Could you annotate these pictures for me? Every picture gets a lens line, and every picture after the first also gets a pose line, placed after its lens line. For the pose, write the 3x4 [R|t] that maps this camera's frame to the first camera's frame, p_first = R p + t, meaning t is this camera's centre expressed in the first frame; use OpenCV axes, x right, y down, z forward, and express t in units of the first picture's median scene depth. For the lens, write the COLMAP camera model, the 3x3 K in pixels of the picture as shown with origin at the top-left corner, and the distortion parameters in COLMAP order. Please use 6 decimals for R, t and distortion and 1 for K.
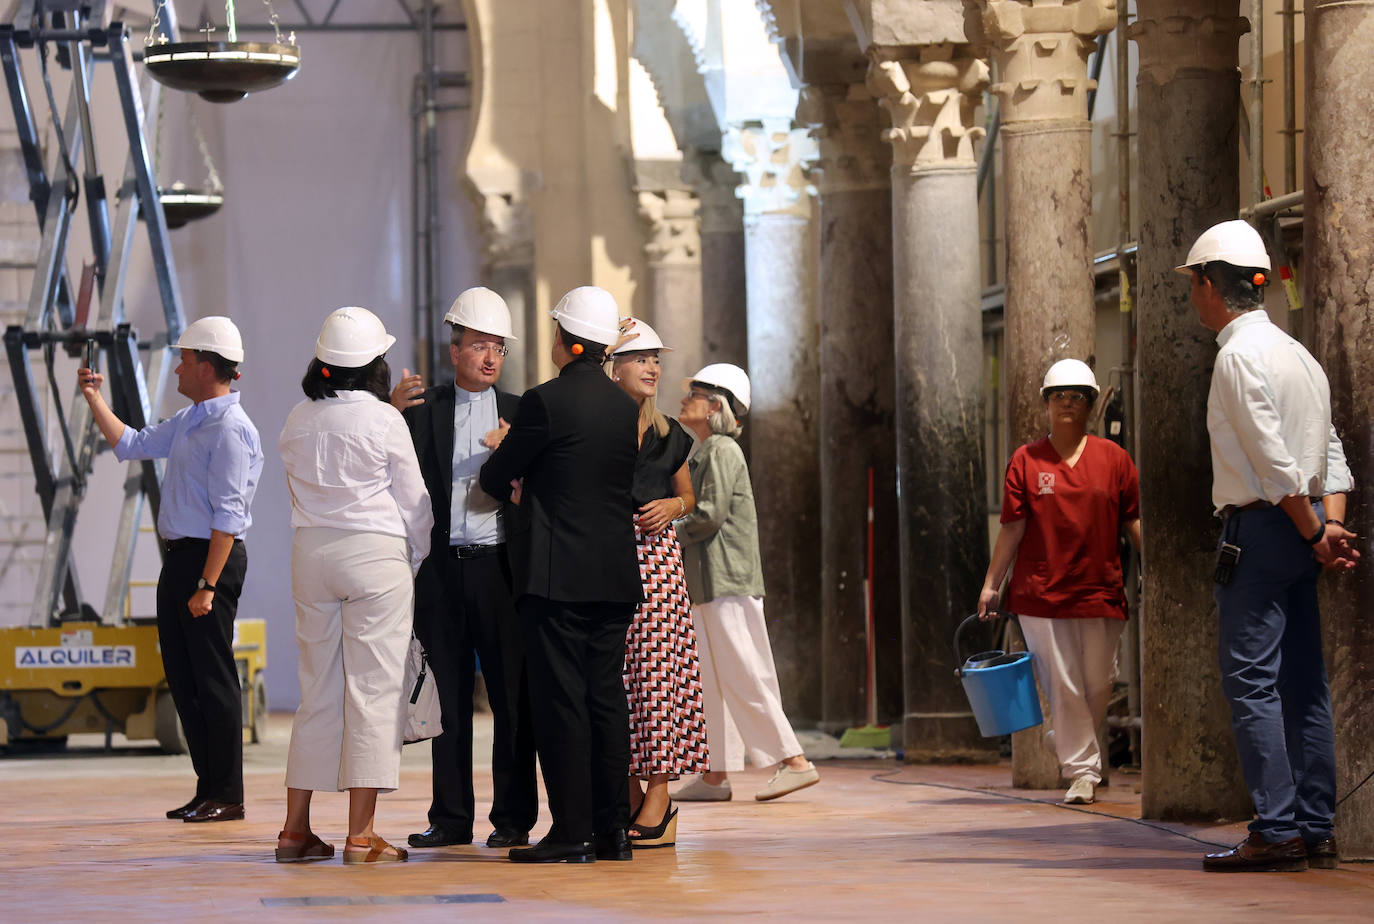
lens RADIAL K [[6934.3, 0, 681.2], [0, 6934.3, 466.7], [0, 0, 1]] dist [0.817962, 7.777307]
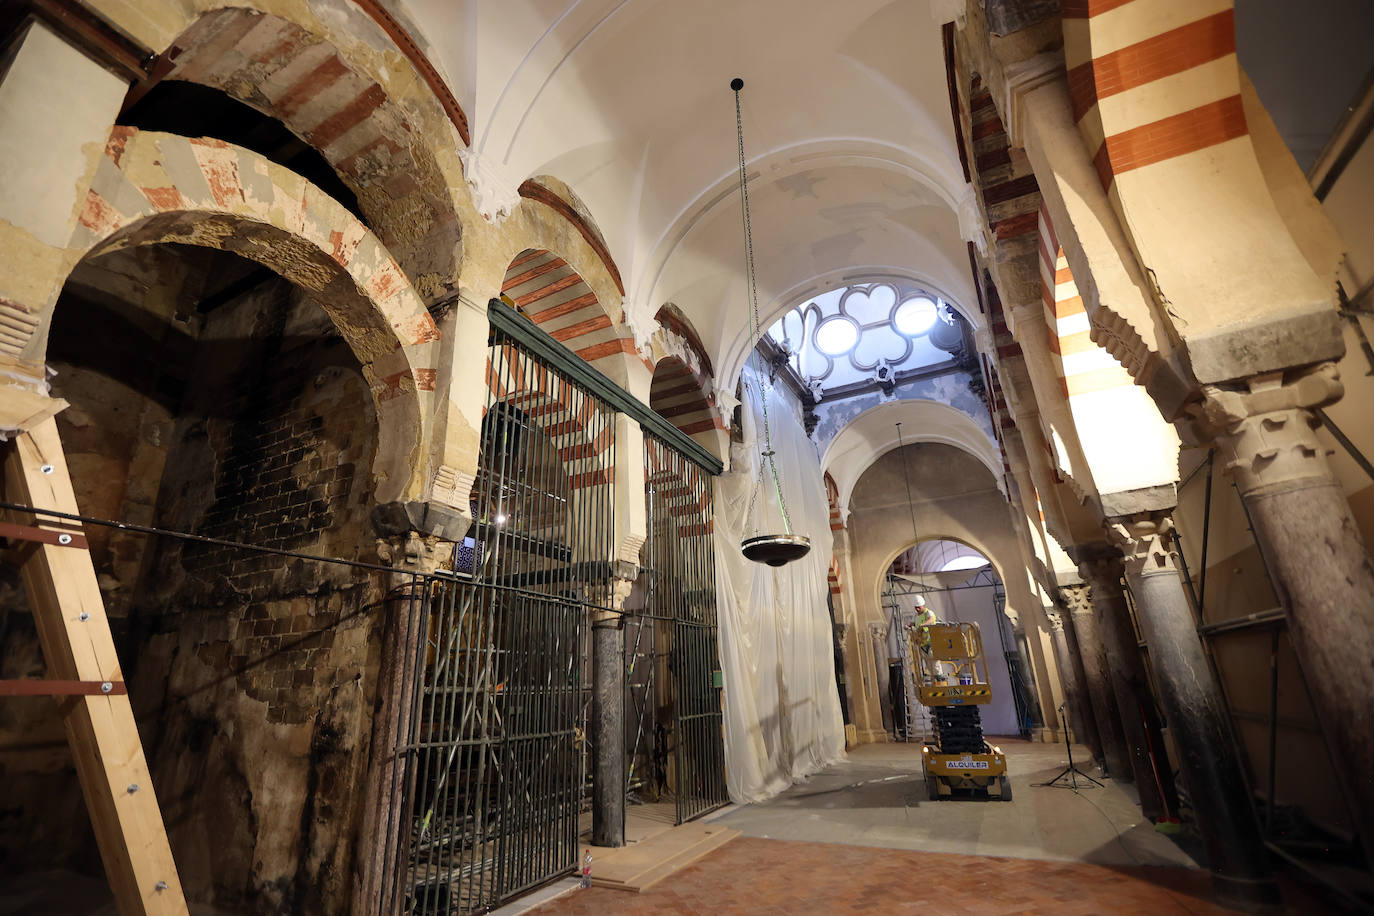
lens RADIAL K [[625.2, 0, 677.5], [0, 625.2, 454.3], [0, 0, 1]] dist [-0.050943, 0.019504]
pose [[0.844318, -0.192212, -0.500181, 0.012826], [0.021746, 0.944971, -0.326430, -0.018155], [0.535400, 0.264734, 0.802037, 0.697637]]
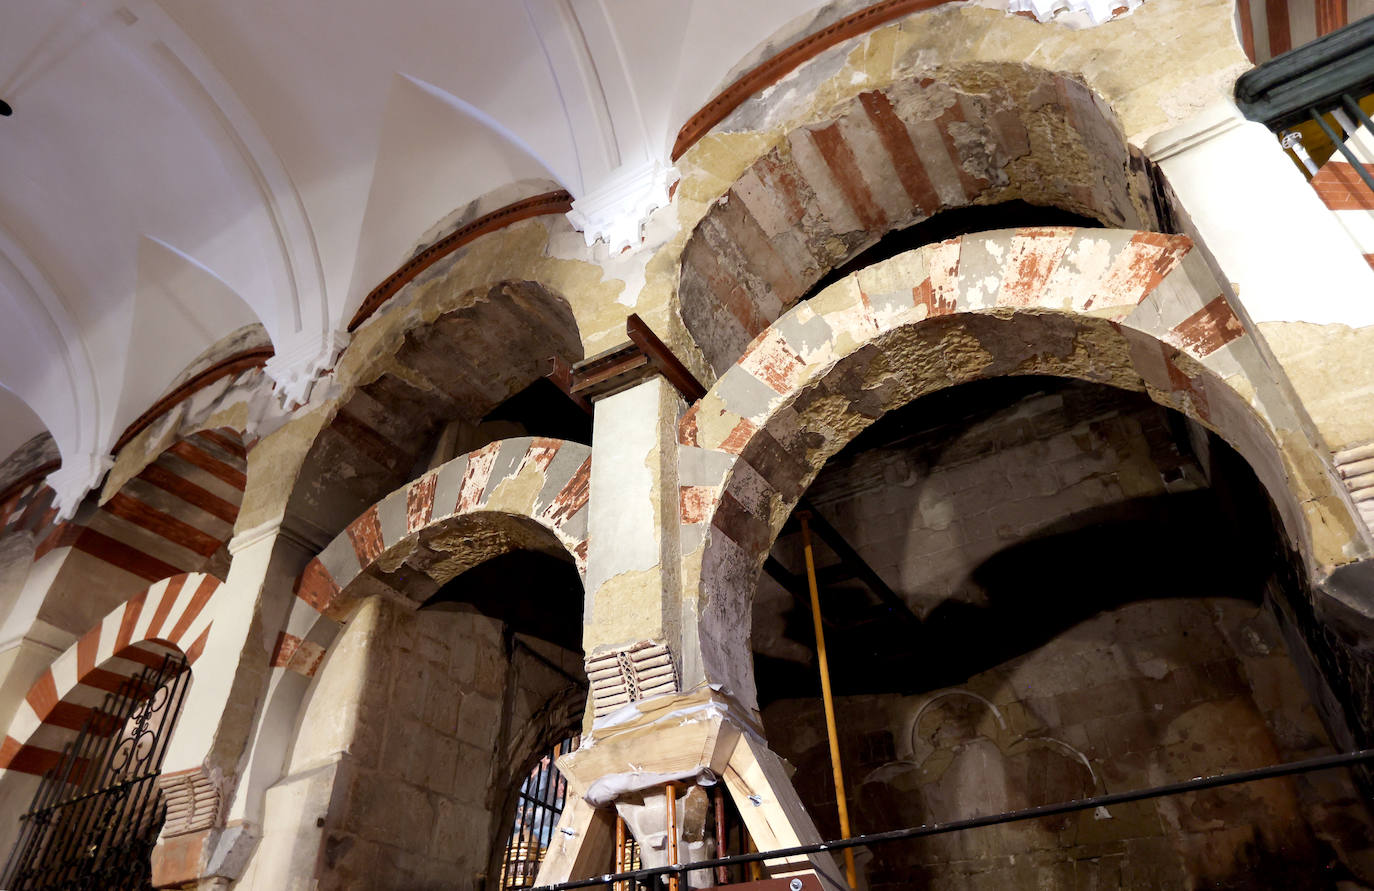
lens RADIAL K [[898.0, 0, 681.8], [0, 898.0, 439.0], [0, 0, 1]] dist [-0.043863, 0.057096]
pose [[-0.584675, -0.468357, -0.662417, -0.019679], [0.044886, 0.796595, -0.602845, -0.018366], [0.810025, -0.382201, -0.444727, 0.783771]]
